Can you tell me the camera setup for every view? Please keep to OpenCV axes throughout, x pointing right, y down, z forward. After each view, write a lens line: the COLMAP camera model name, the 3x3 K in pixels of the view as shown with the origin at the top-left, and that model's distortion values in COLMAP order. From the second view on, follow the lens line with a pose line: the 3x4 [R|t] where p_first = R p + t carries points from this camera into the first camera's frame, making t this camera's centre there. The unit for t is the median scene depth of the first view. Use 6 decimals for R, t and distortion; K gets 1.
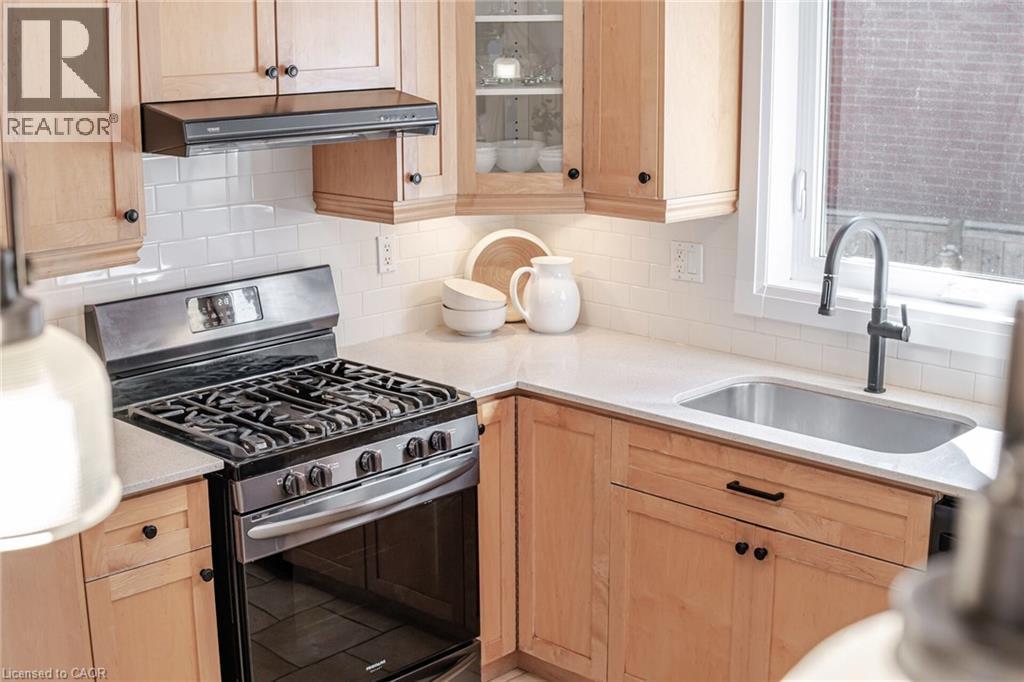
lens RADIAL K [[1360.2, 0, 470.9], [0, 1360.2, 338.8], [0, 0, 1]] dist [-0.205656, -0.029809]
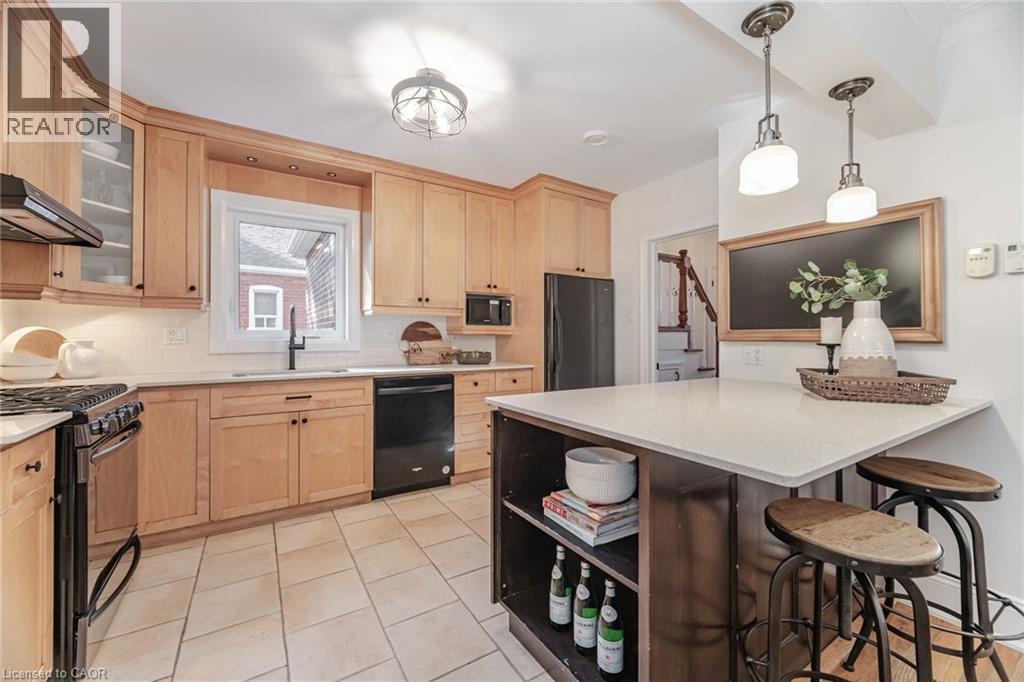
lens RADIAL K [[410.7, 0, 506.7], [0, 410.7, 333.6], [0, 0, 1]] dist [-0.004910, -0.000329]
pose [[0.212710, 0.016971, 0.976968, -0.455050], [0.216830, 0.974101, -0.064130, 0.120948], [-0.952754, 0.225477, 0.203521, 0.383370]]
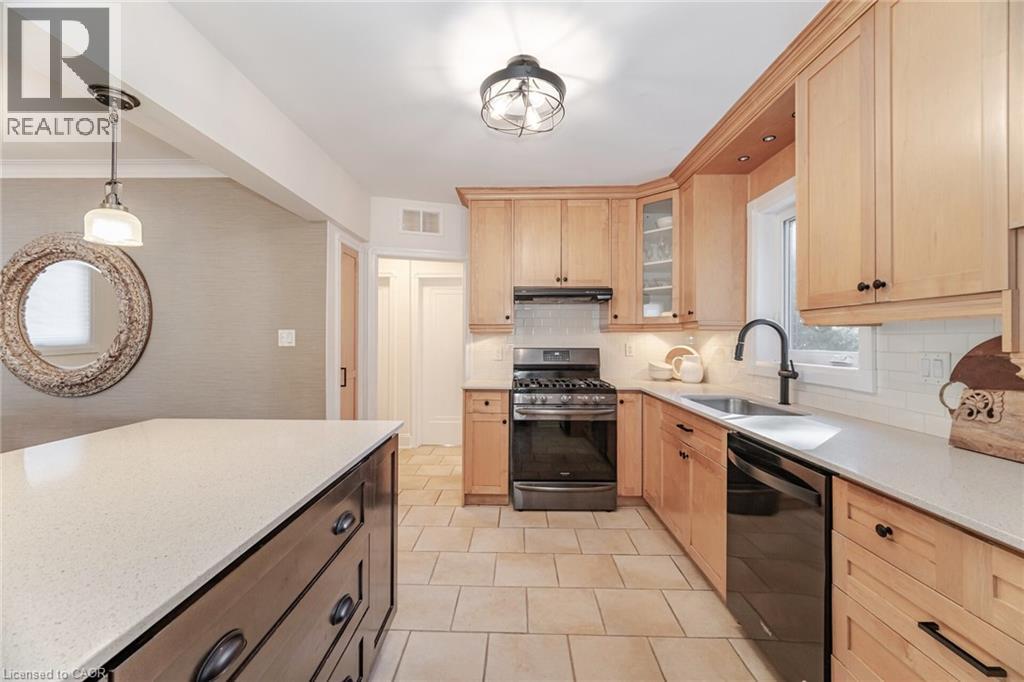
lens RADIAL K [[410.7, 0, 506.7], [0, 410.7, 333.6], [0, 0, 1]] dist [-0.004910, -0.000329]
pose [[0.694612, 0.003506, -0.719376, 0.471297], [-0.169457, 0.972646, -0.158883, 0.109932], [0.699142, 0.232266, 0.676205, 0.237222]]
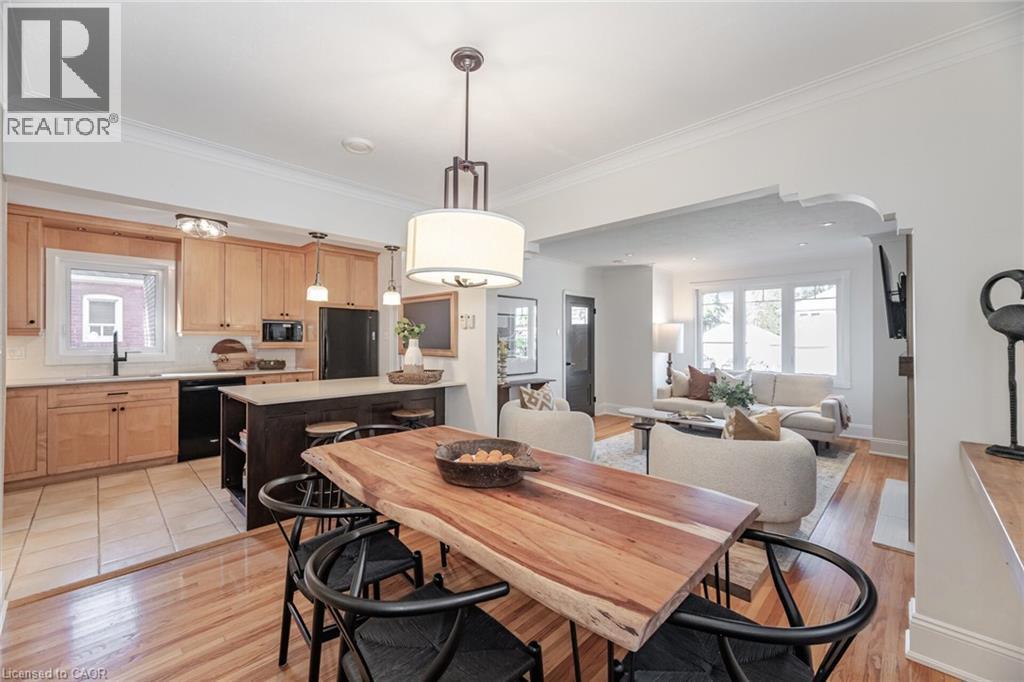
lens RADIAL K [[420.1, 0, 508.2], [0, 420.1, 336.6], [0, 0, 1]] dist [-0.002023, 0.000135]
pose [[-0.012719, 0.013062, 0.999834, -0.980211], [0.222669, 0.974844, -0.009903, 0.202269], [-0.974811, 0.222506, -0.015308, -0.148258]]
